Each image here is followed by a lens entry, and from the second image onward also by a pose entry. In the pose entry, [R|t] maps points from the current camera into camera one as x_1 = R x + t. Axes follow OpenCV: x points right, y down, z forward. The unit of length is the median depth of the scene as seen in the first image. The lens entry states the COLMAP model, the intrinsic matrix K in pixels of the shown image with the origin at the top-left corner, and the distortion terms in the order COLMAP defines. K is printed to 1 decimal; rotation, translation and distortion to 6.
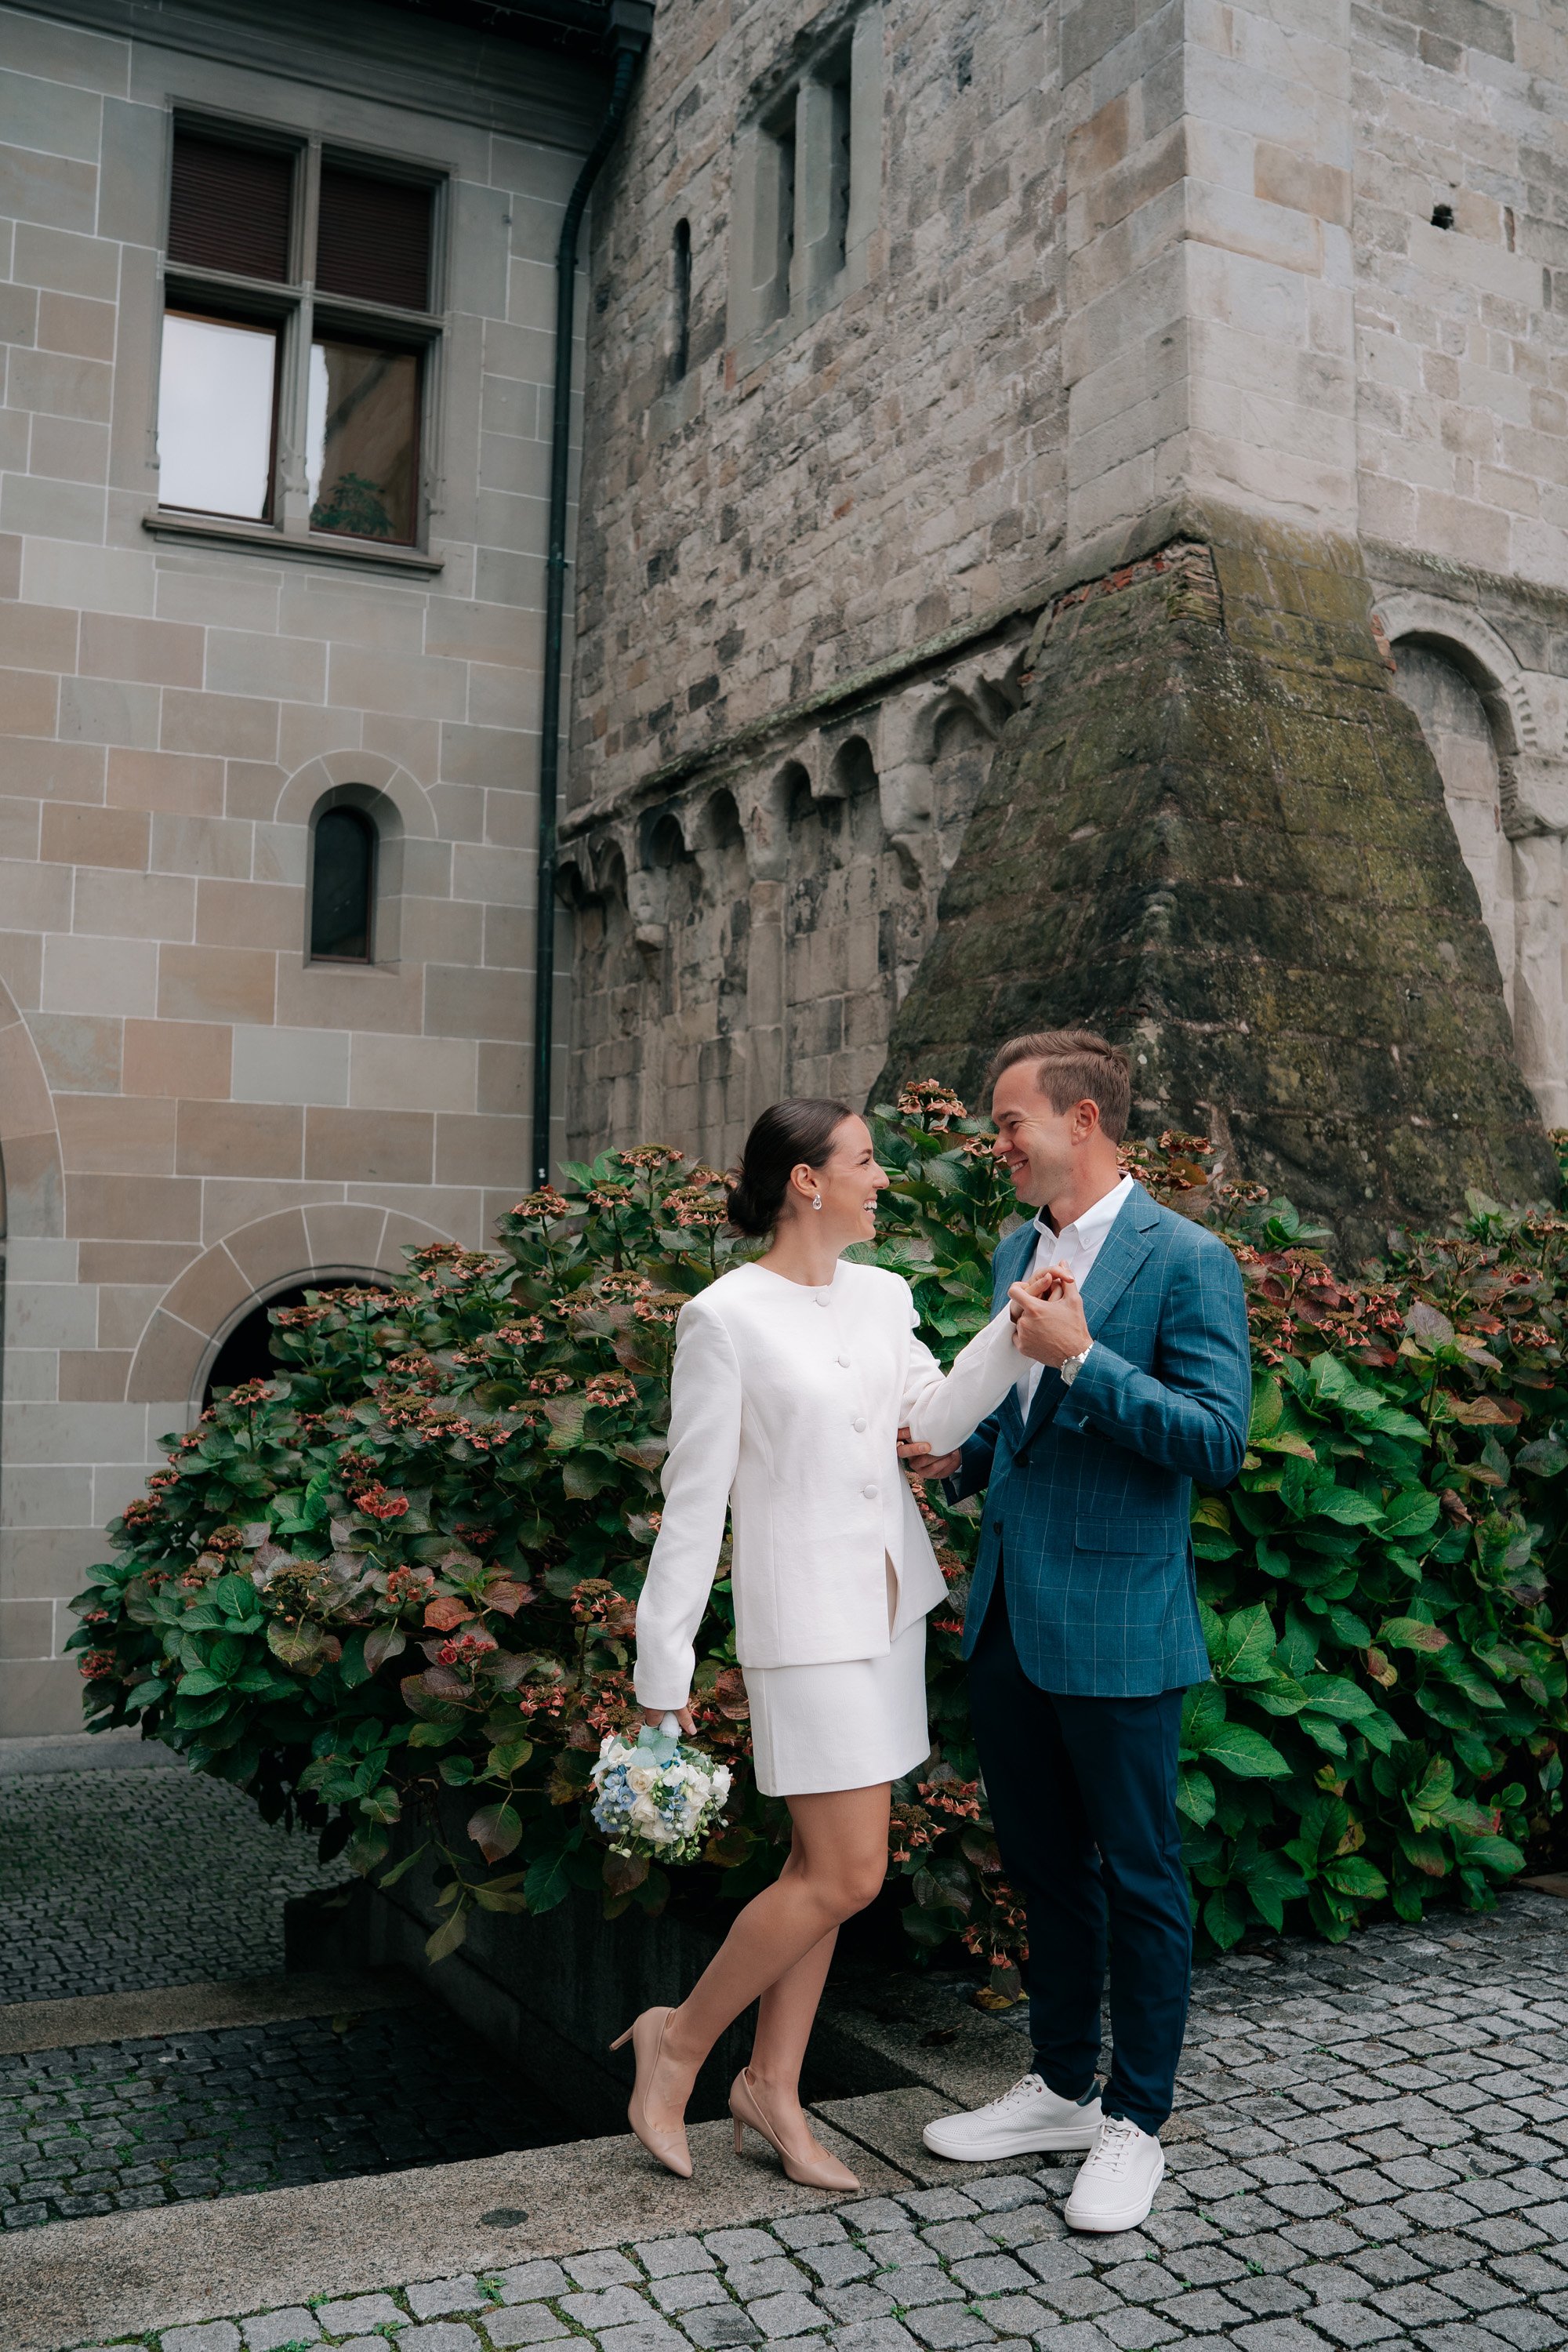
lens RADIAL K [[2370.8, 0, 793.6], [0, 2370.8, 1205.3], [0, 0, 1]] dist [-0.204651, 0.252996]
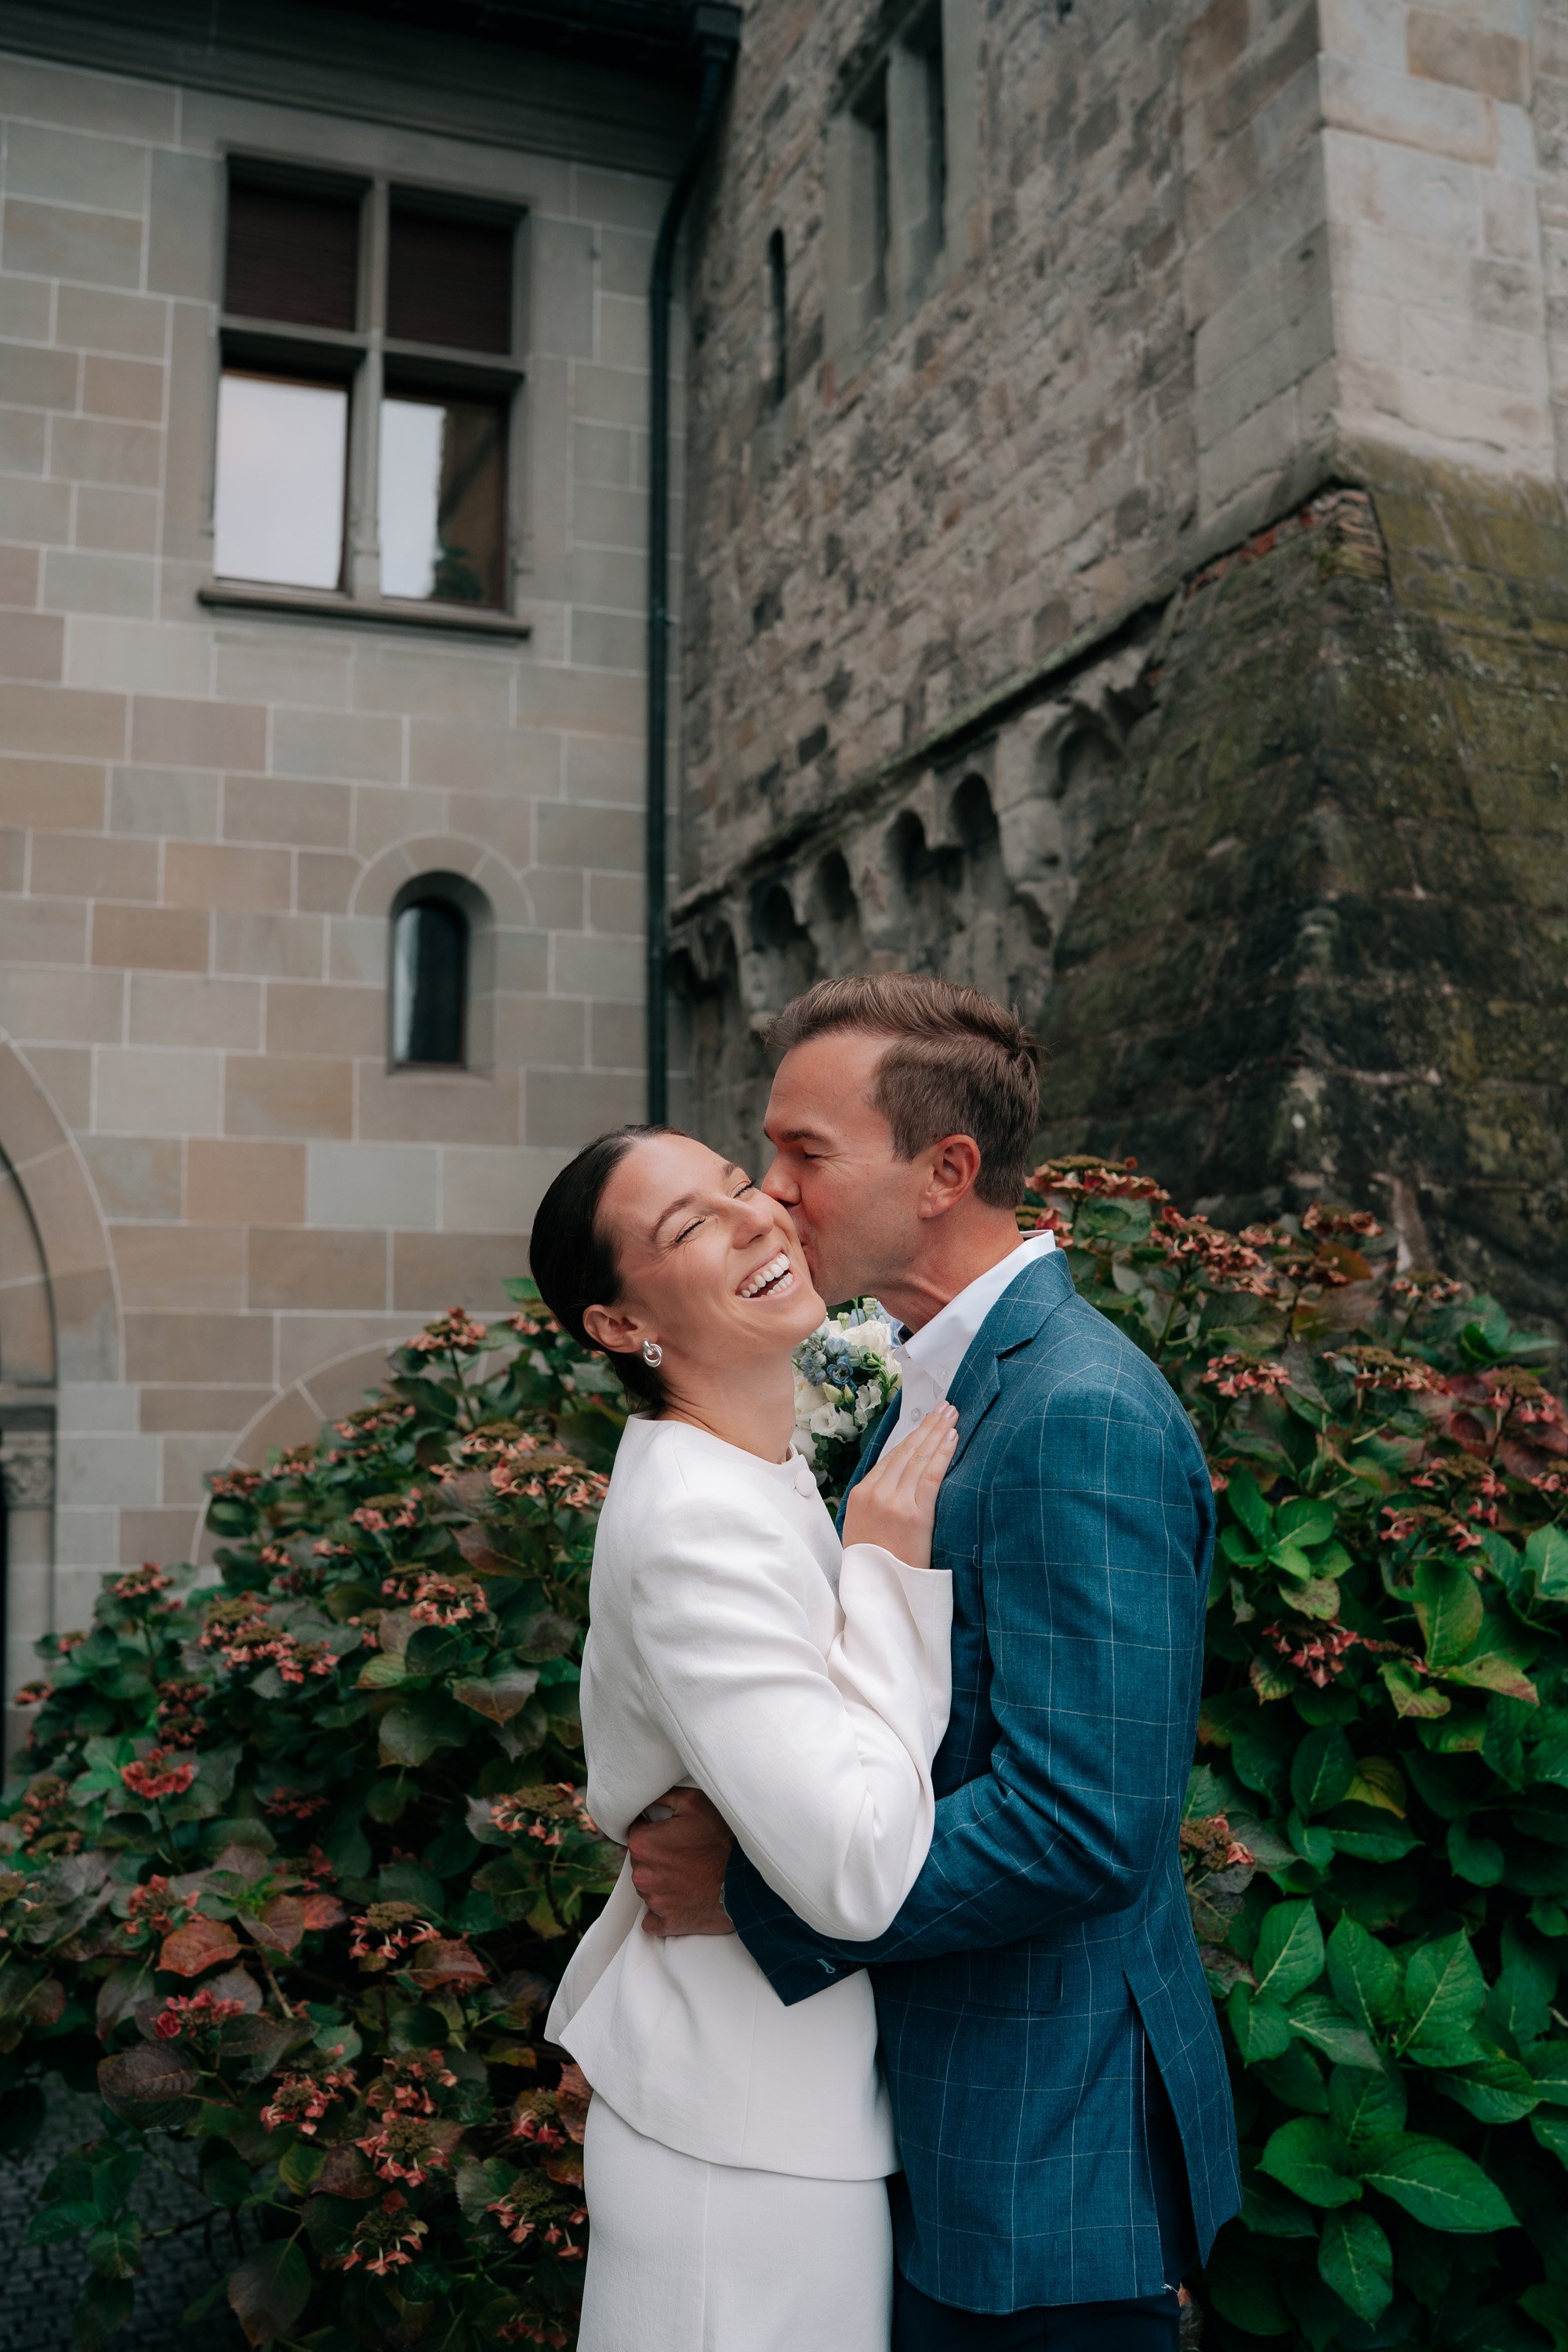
lens RADIAL K [[2316.1, 0, 784.0], [0, 2316.1, 1176.0], [0, 0, 1]] dist [-0.199353, 0.275367]
pose [[0.993557, -0.034065, -0.108094, 0.044018], [0.026742, 0.997294, -0.068482, 0.001453], [0.110134, 0.065150, 0.991779, 0.174962]]
